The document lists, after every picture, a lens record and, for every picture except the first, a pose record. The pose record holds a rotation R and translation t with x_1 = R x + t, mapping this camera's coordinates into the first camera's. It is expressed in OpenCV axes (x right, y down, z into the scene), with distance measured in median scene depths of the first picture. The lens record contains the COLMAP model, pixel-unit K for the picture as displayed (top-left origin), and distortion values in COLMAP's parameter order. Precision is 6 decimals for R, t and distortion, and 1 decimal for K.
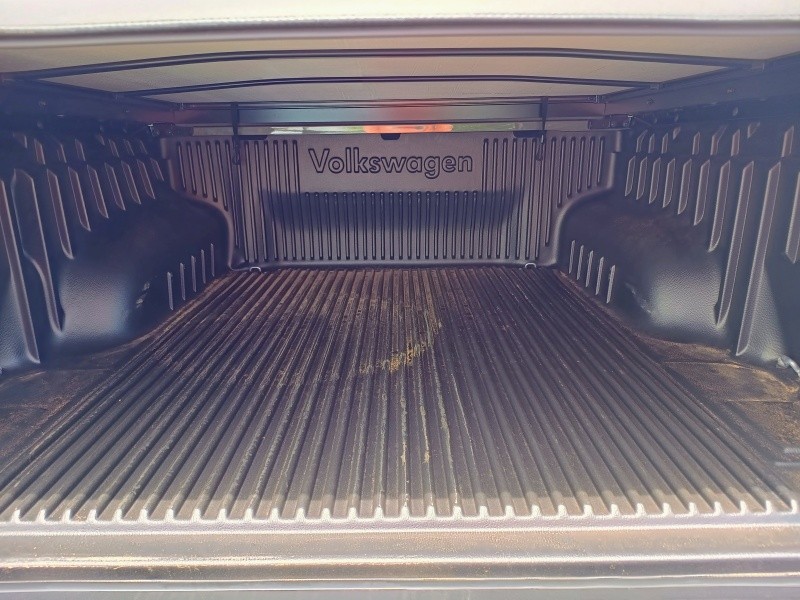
lens RADIAL K [[559.5, 0, 400.2], [0, 559.5, 304.1], [0, 0, 1]] dist [-0.057206, -0.005029]
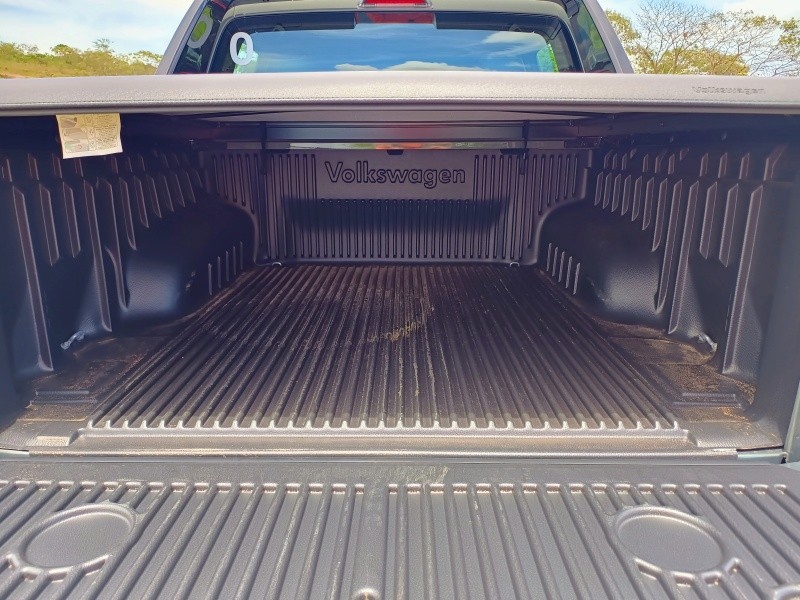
lens RADIAL K [[559.5, 0, 397.6], [0, 559.5, 297.3], [0, 0, 1]] dist [-0.057206, -0.005029]
pose [[0.999835, 0.014681, -0.010676, 0.007117], [-0.014914, 0.999646, -0.022040, 0.044269], [0.010349, 0.022196, 0.999700, -0.248677]]
